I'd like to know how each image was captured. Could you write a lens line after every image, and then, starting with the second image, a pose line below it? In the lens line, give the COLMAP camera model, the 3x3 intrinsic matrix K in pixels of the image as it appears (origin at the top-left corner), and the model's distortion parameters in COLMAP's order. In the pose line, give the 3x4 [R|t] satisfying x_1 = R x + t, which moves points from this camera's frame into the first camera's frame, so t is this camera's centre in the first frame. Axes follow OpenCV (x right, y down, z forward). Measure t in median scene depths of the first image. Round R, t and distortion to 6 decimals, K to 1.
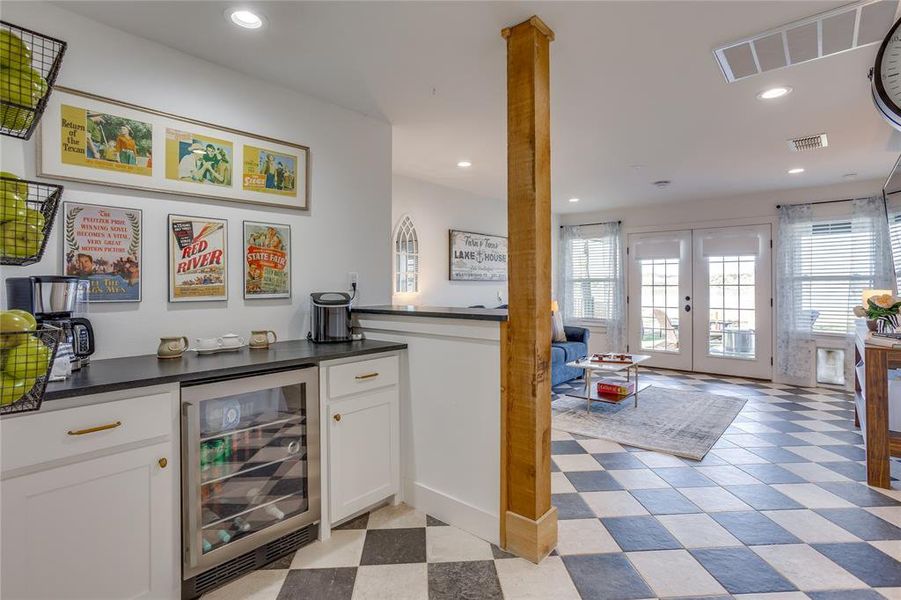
lens RADIAL K [[436.9, 0, 449.4], [0, 436.9, 289.3], [0, 0, 1]] dist [-0.057986, 0.033097]
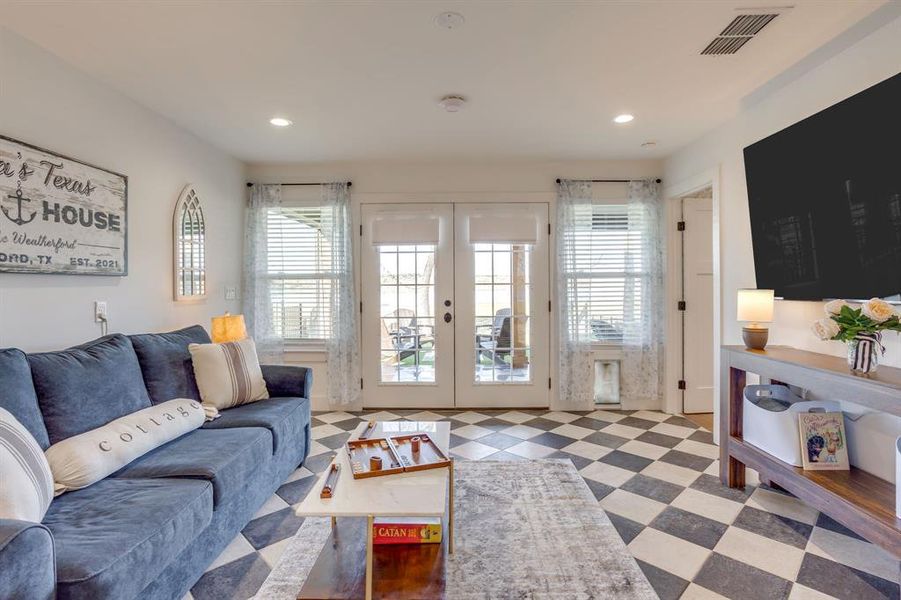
lens RADIAL K [[436.9, 0, 449.4], [0, 436.9, 289.3], [0, 0, 1]] dist [-0.057986, 0.033097]
pose [[0.753988, -0.010070, 0.656811, 0.101168], [0.009888, 0.999943, 0.003980, -0.004359], [-0.656814, 0.003494, 0.754044, 0.486419]]
